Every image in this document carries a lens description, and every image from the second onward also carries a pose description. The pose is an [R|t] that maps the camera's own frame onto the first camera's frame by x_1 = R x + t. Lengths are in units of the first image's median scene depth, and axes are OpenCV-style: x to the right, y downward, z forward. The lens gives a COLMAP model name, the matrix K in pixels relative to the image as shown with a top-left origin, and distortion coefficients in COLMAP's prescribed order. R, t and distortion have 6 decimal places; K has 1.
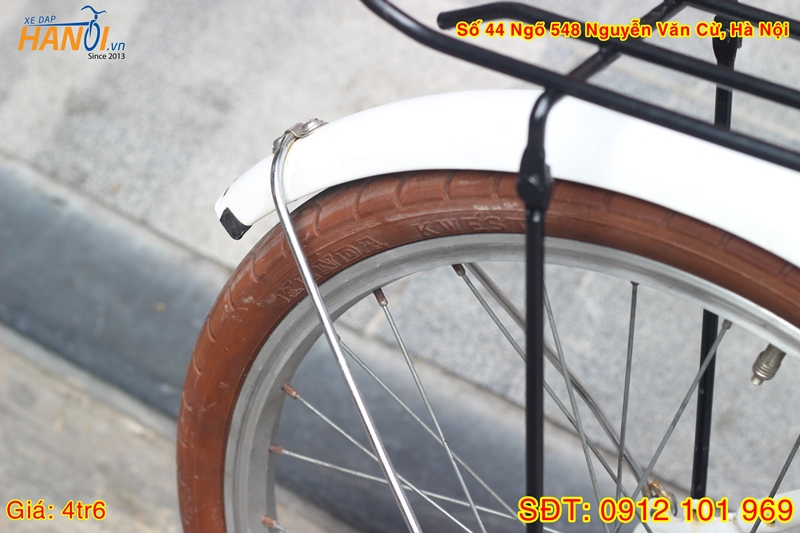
lens RADIAL K [[1925.1, 0, 400.0], [0, 1925.1, 266.5], [0, 0, 1]] dist [-0.109830, 0.059359]
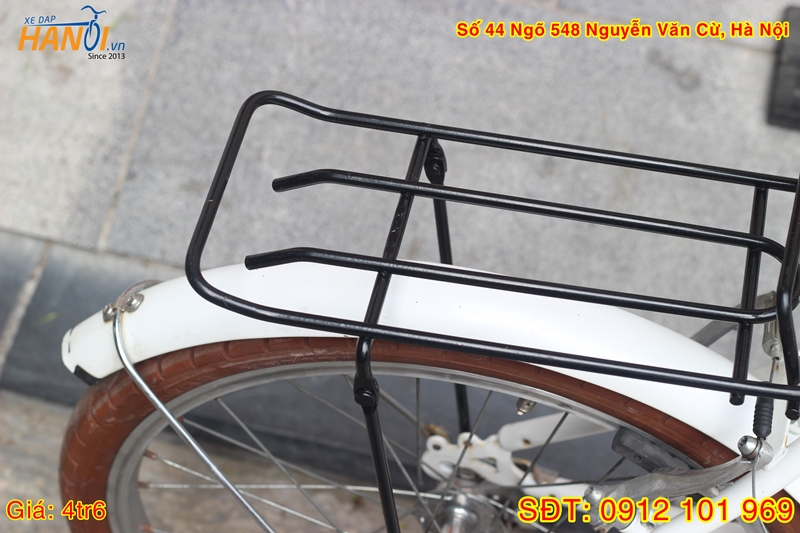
lens RADIAL K [[1925.1, 0, 400.0], [0, 1925.1, 266.5], [0, 0, 1]] dist [-0.109830, 0.059359]
pose [[0.931162, -0.308452, 0.194409, -0.116554], [0.233504, 0.914007, 0.331763, -0.454143], [-0.280024, -0.263530, 0.923113, -0.203809]]
